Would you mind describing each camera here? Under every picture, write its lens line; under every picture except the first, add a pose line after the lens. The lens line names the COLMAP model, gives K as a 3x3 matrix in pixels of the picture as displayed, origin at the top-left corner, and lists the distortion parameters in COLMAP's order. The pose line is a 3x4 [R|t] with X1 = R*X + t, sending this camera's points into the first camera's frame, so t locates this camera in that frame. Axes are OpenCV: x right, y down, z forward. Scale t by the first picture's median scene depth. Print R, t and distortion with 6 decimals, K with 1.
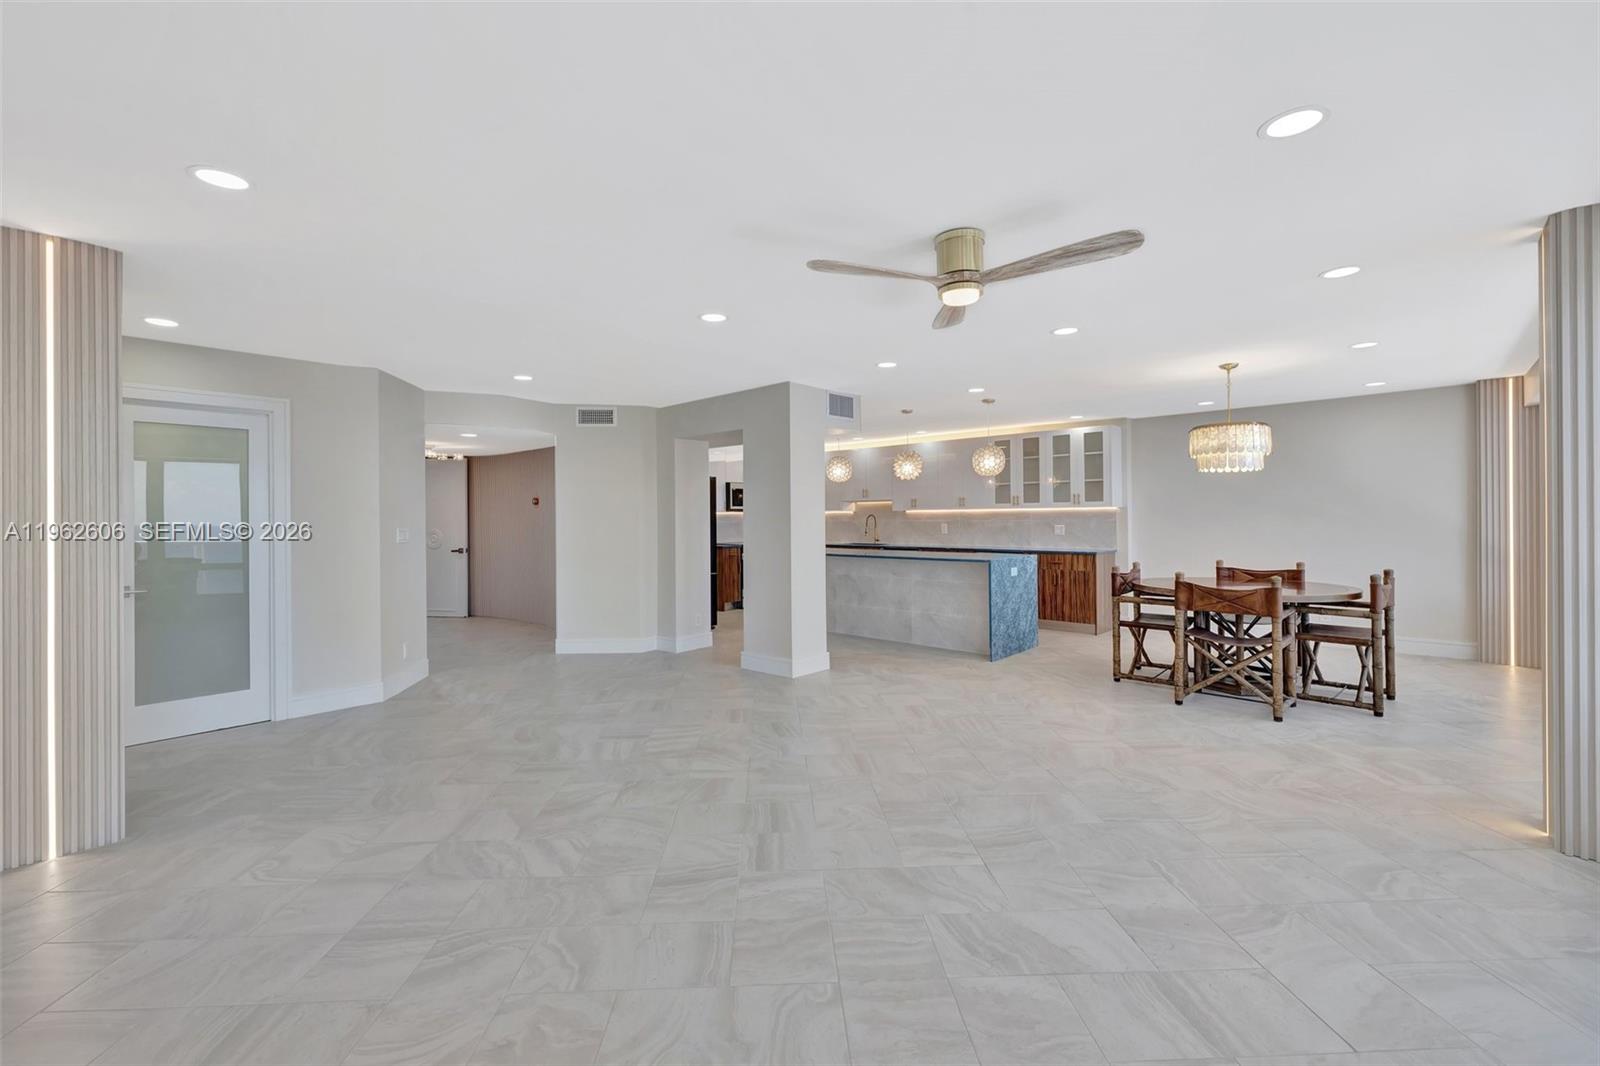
lens RADIAL K [[669.7, 0, 793.7], [0, 669.7, 521.2], [0, 0, 1]] dist [-0.000662, -0.000014]
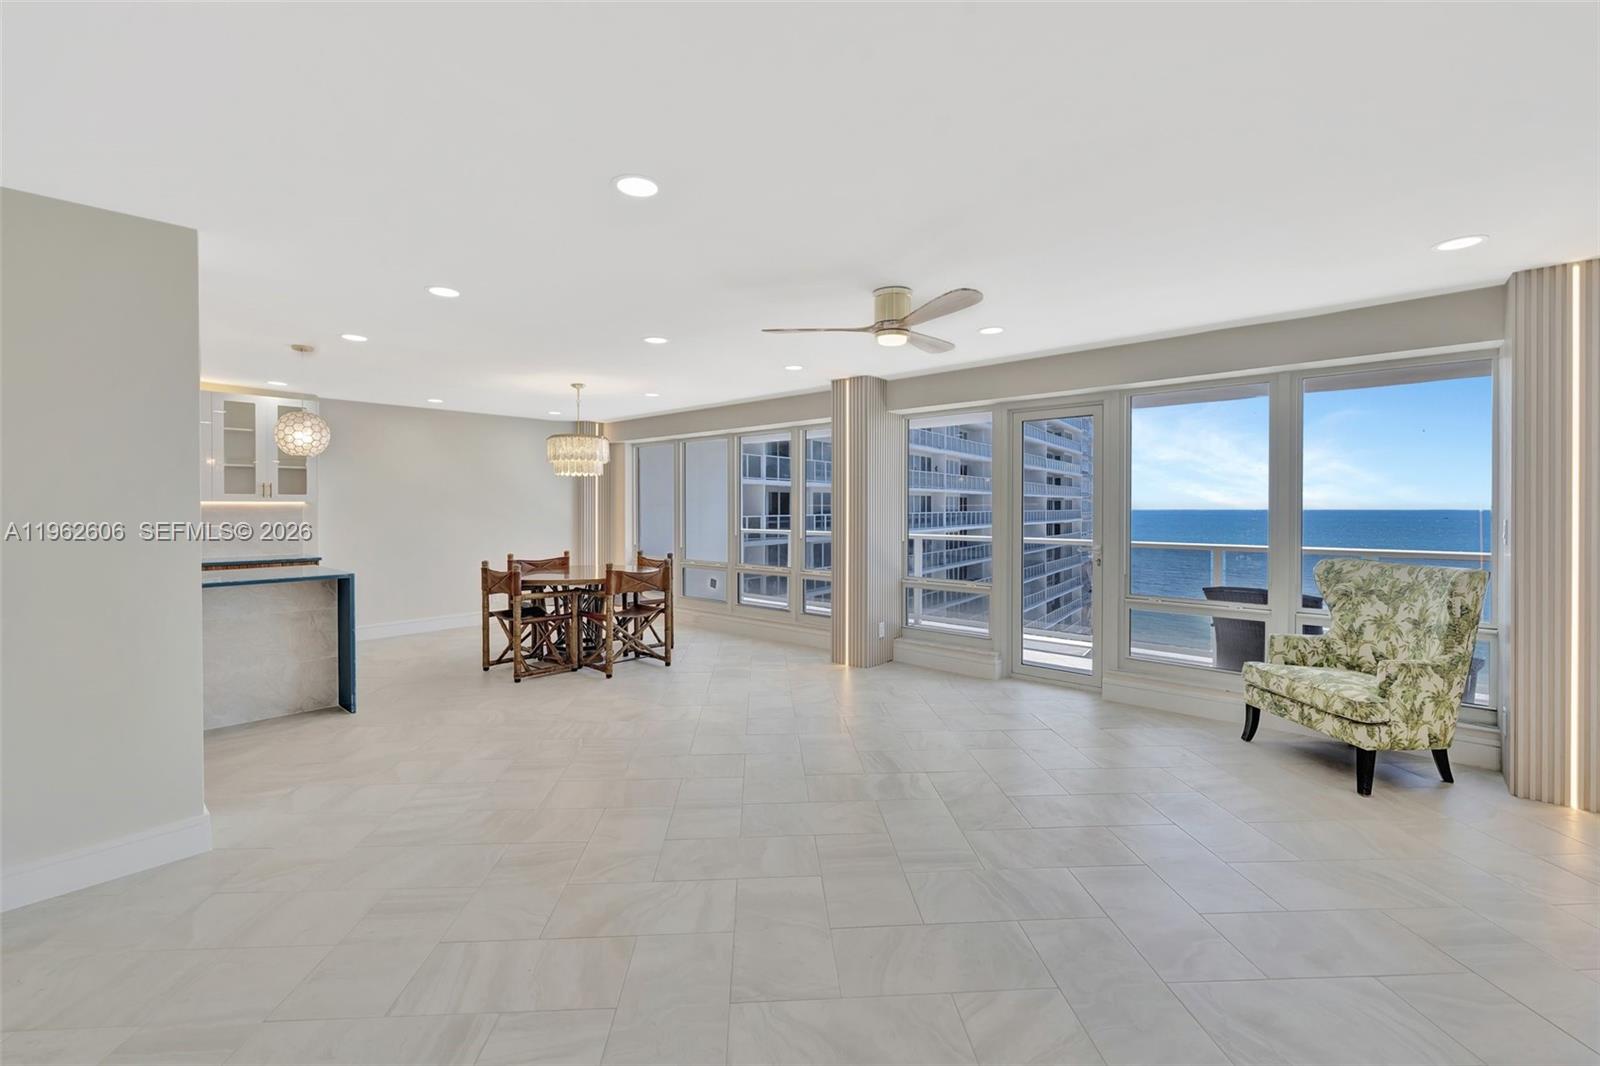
lens RADIAL K [[667.7, 0, 799.9], [0, 667.7, 509.9], [0, 0, 1]] dist [0.003544, 0.000312]
pose [[-0.006585, 0.006068, 0.999960, -0.809973], [0.004981, 0.999969, -0.006036, -0.007944], [-0.999966, 0.004941, -0.006615, 0.959214]]
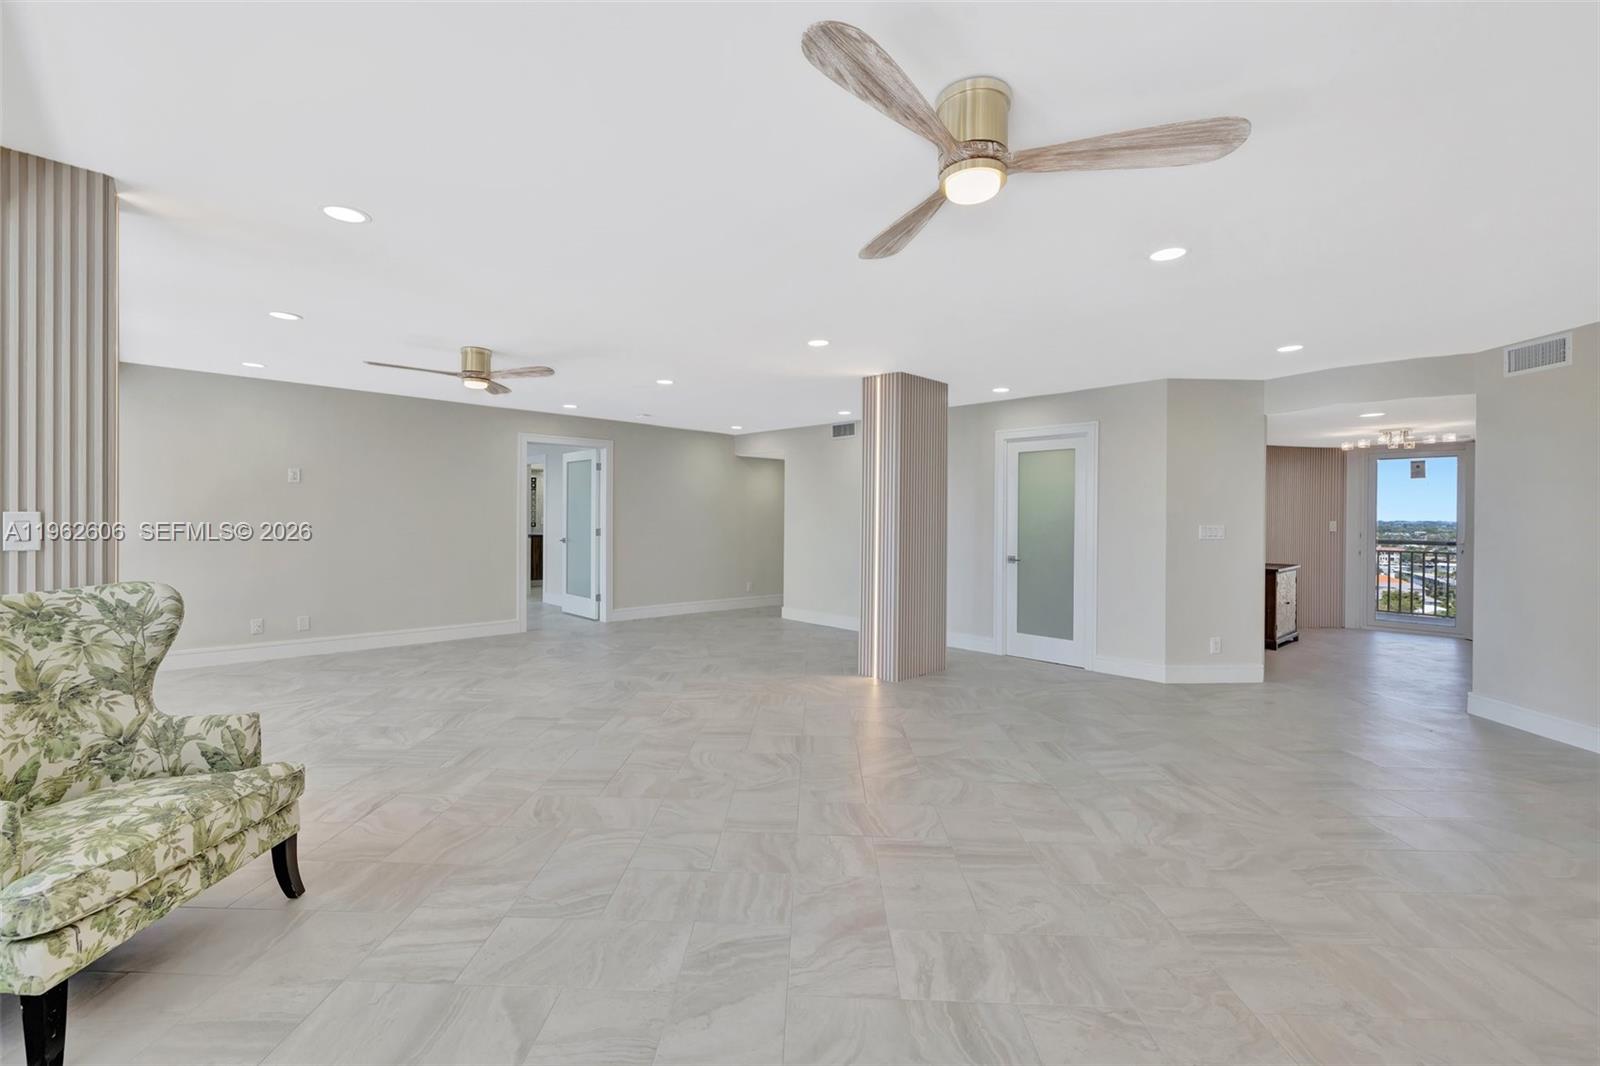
lens RADIAL K [[673.8, 0, 800.0], [0, 673.8, 533.0], [0, 0, 1]] dist [-0.004348, -0.000086]
pose [[-0.070967, 0.029499, -0.997042, 0.755053], [-0.011714, 0.999469, 0.030405, -0.002776], [0.997410, 0.013837, -0.070584, 0.712908]]
